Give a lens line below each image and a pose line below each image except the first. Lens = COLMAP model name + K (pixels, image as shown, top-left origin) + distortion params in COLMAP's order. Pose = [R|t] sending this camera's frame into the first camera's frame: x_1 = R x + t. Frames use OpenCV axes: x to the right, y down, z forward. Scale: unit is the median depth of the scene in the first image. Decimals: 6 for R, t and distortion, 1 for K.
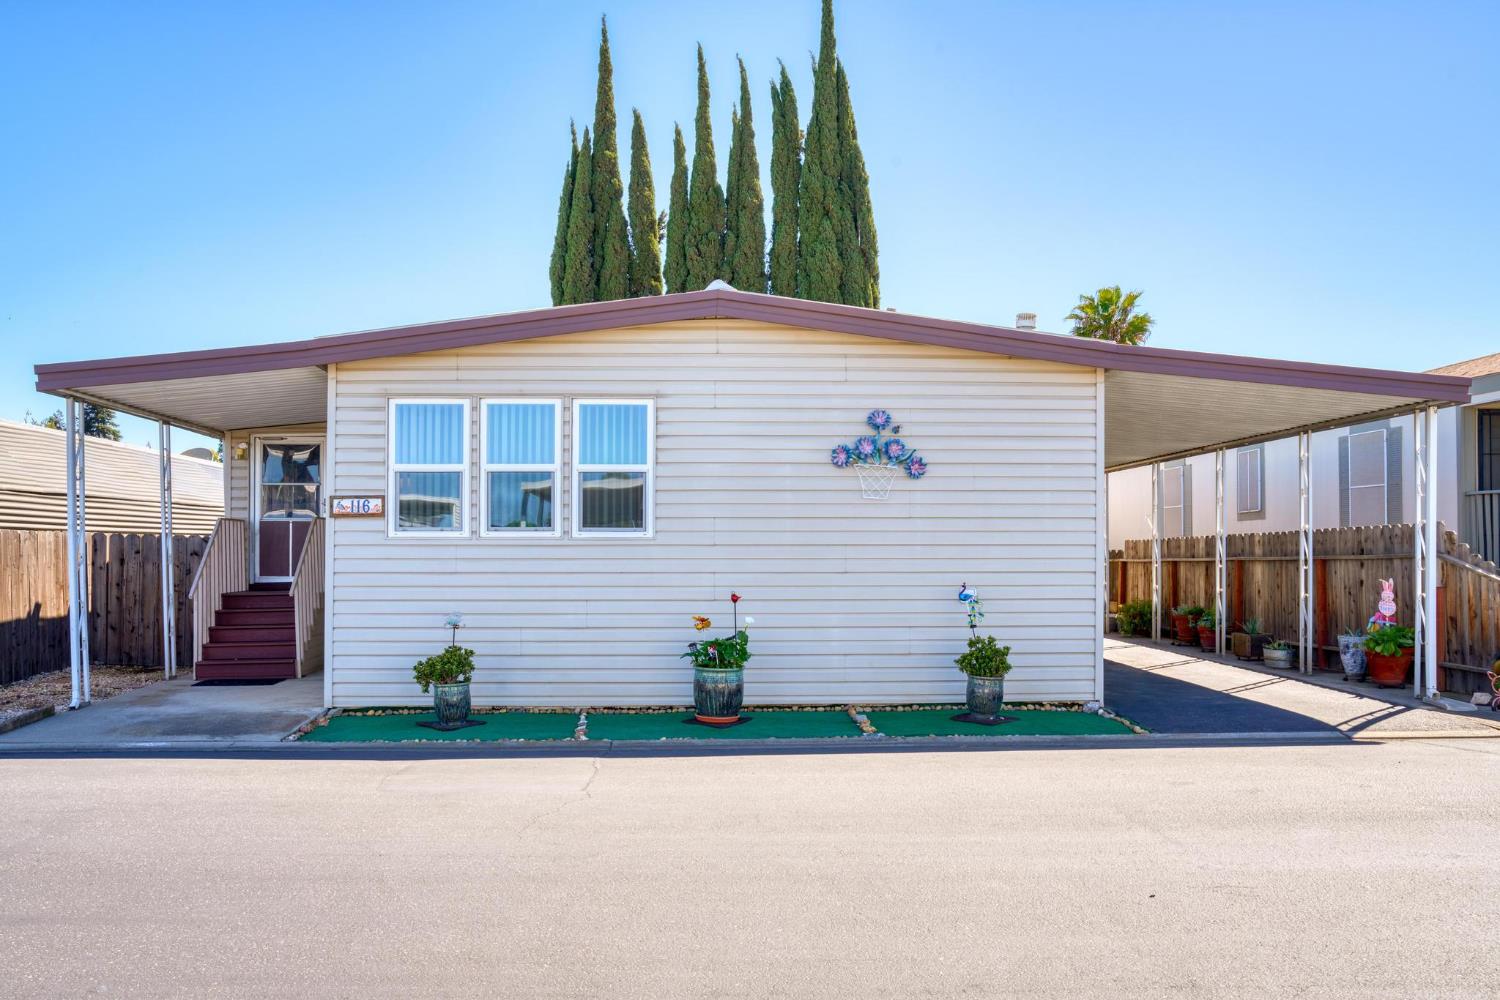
lens RADIAL K [[1273.9, 0, 714.2], [0, 1273.9, 546.3], [0, 0, 1]] dist [-0.040293, 0.012501]
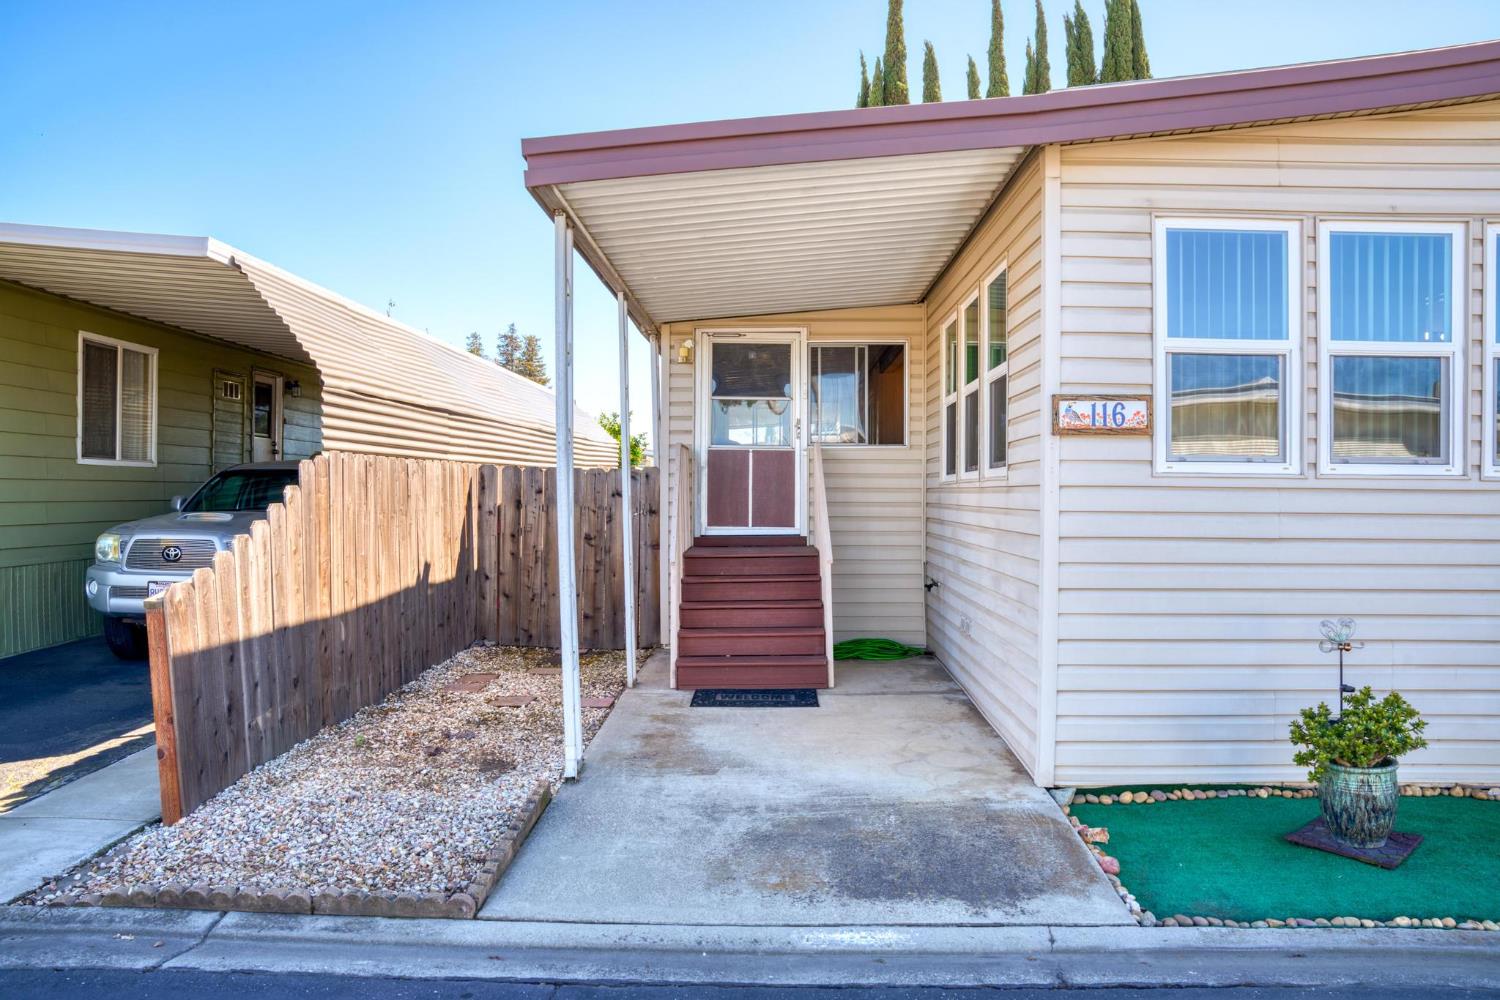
lens RADIAL K [[1029.0, 0, 750.0], [0, 1029.0, 500.0], [0, 0, 1]] dist [-0.130988, 0.091262]
pose [[0.998390, 0.008928, -0.056017, -0.398791], [-0.008079, 0.999849, 0.015359, -0.000641], [0.056145, -0.014882, 0.998312, 0.552990]]
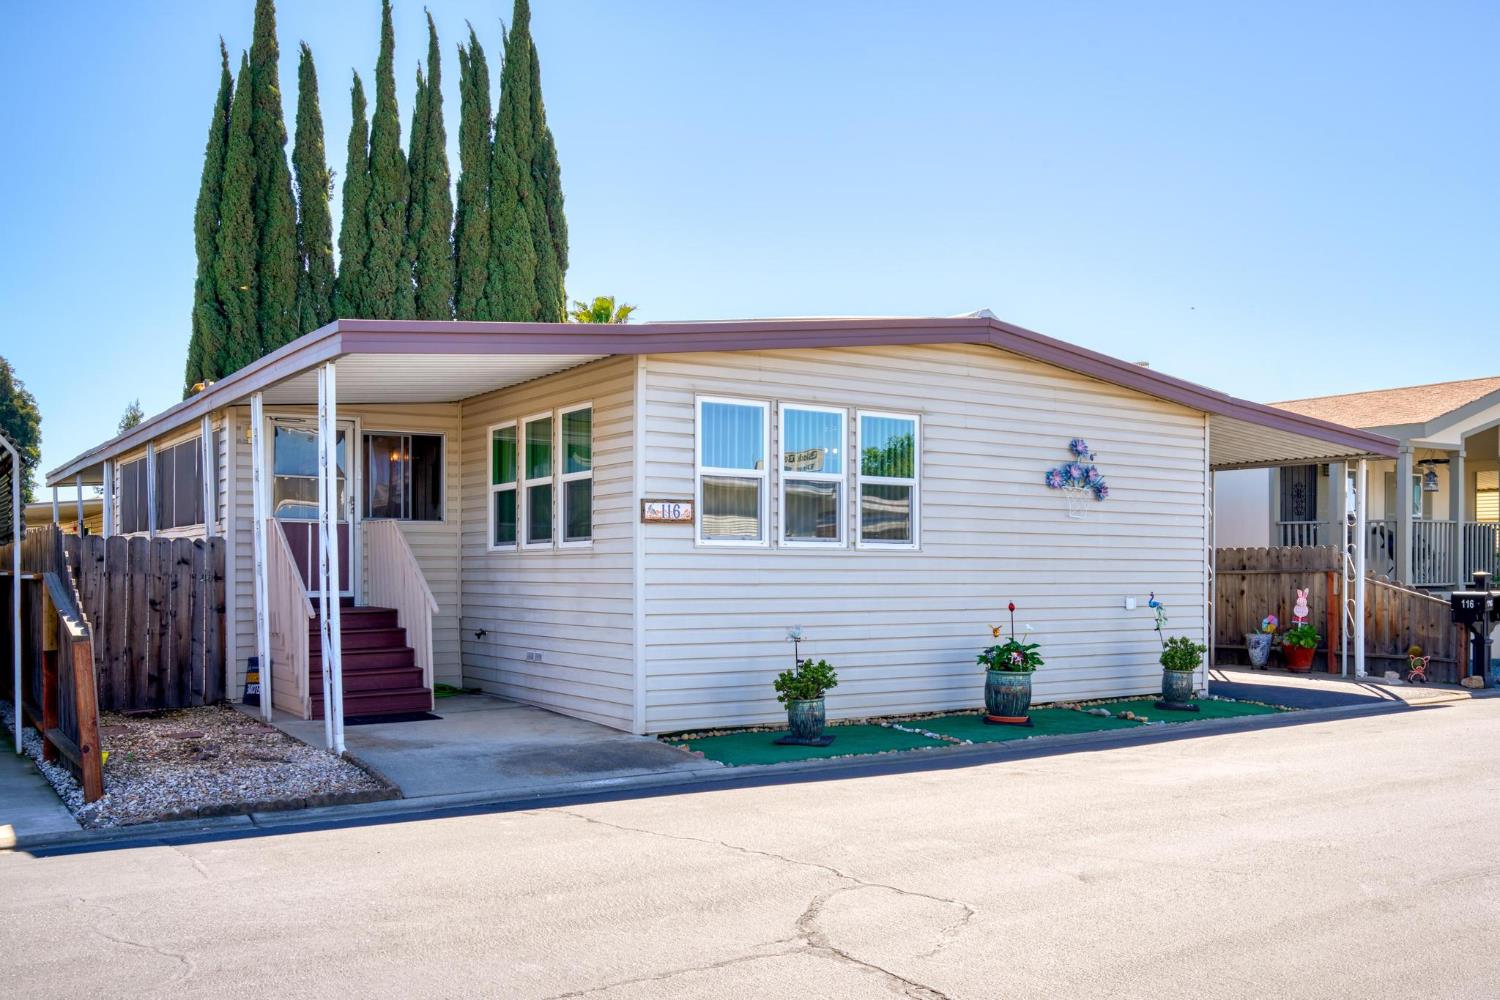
lens RADIAL K [[1374.4, 0, 835.5], [0, 1374.4, 573.5], [0, 0, 1]] dist [-0.046479, 0.014778]
pose [[0.828405, 0.003249, 0.560120, -0.720231], [-0.007938, 0.999951, 0.005940, 0.006208], [-0.560073, -0.009367, 0.828390, 0.115220]]
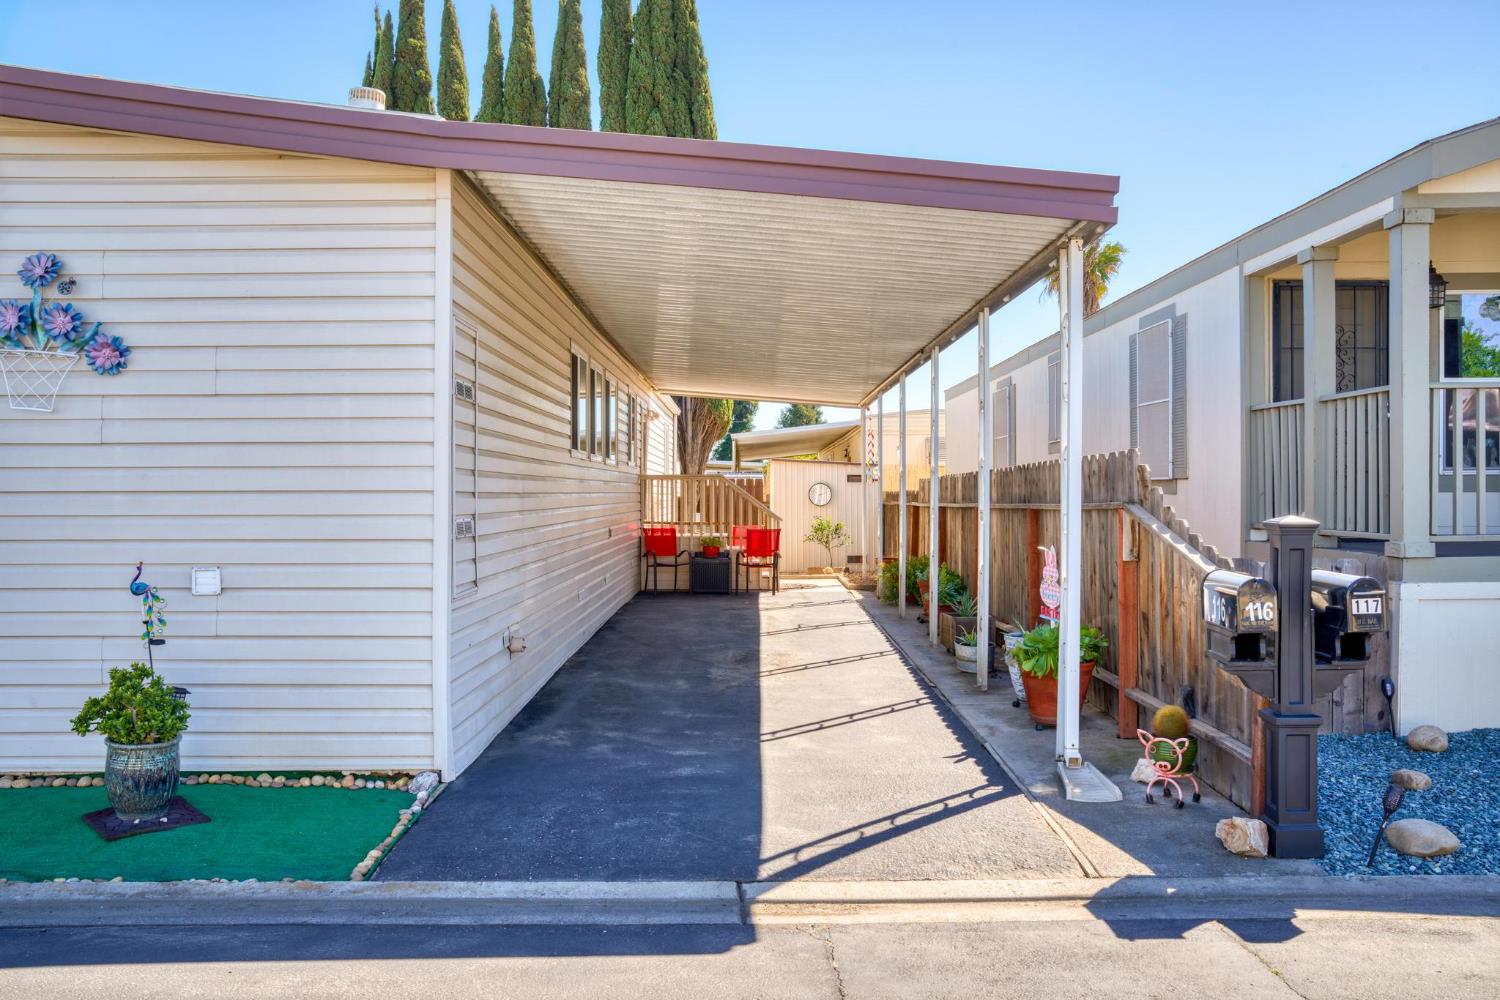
lens RADIAL K [[1191.4, 0, 750.0], [0, 1191.4, 500.0], [0, 0, 1]] dist [-0.087036, 0.125196]
pose [[0.999552, -0.001668, -0.029880, 0.454269], [0.002059, 0.999913, 0.013059, -0.003743], [0.029855, -0.013114, 0.999468, 0.485544]]
